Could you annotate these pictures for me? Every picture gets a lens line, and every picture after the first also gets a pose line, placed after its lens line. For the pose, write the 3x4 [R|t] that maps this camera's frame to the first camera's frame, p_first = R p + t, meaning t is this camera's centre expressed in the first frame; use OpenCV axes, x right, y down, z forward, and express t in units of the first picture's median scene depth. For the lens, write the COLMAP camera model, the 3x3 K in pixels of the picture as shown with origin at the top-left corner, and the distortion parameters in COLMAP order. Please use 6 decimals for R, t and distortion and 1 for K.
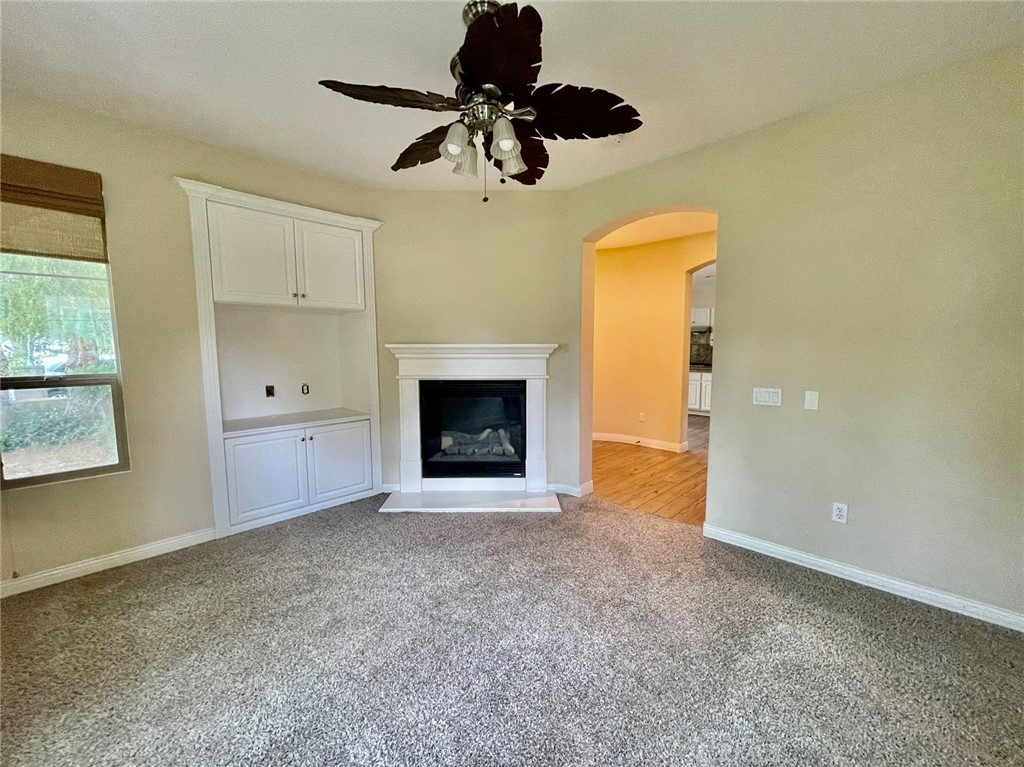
lens RADIAL K [[414.1, 0, 508.5], [0, 414.1, 386.2], [0, 0, 1]] dist [0.005049, -0.002919]
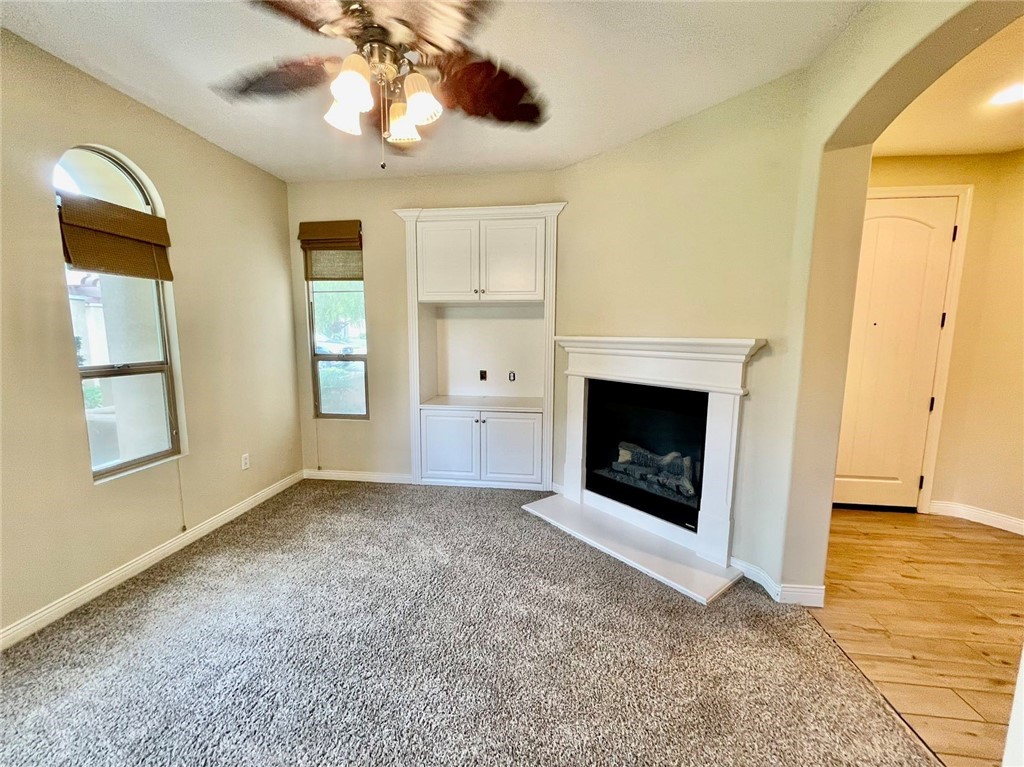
lens RADIAL K [[414.1, 0, 507.3], [0, 414.1, 388.7], [0, 0, 1]] dist [0.005049, -0.002919]
pose [[0.609524, 0.113711, -0.784570, 0.384807], [-0.086966, 0.993278, 0.076397, -0.046230], [0.787983, 0.021666, 0.615315, 0.347162]]
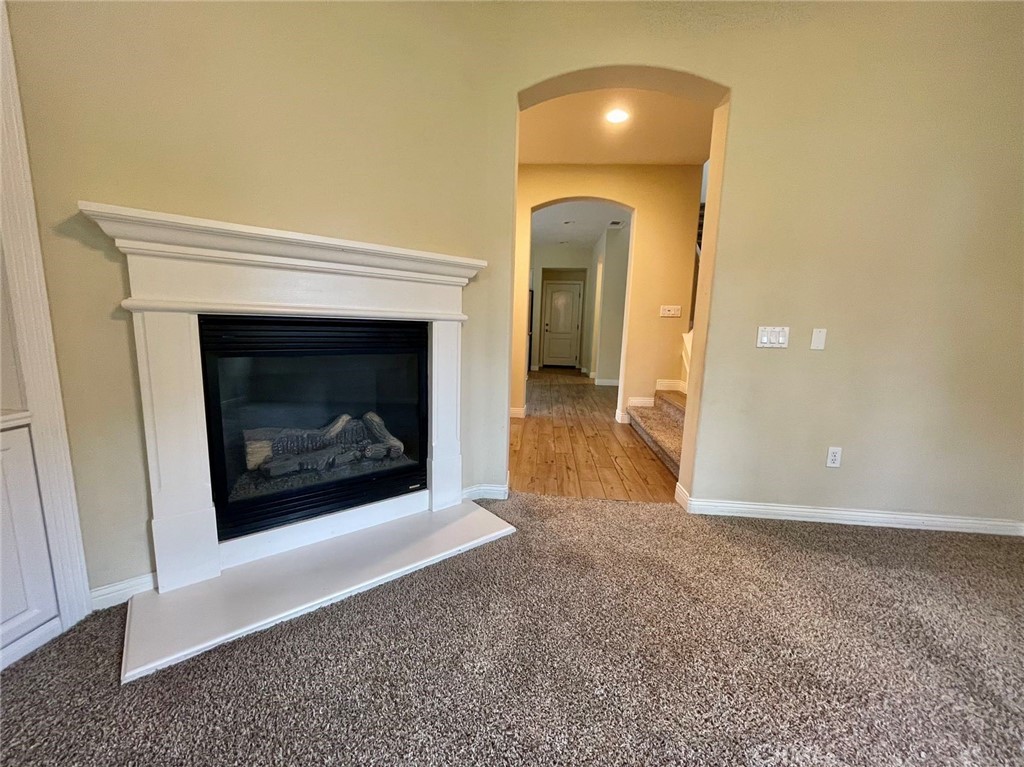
lens RADIAL K [[414.1, 0, 506.9], [0, 414.1, 388.2], [0, 0, 1]] dist [0.005049, -0.002919]
pose [[0.773539, -0.073639, 0.629456, -0.252328], [0.026671, 0.996129, 0.083760, 0.032229], [-0.633188, -0.048003, 0.772508, 0.510959]]
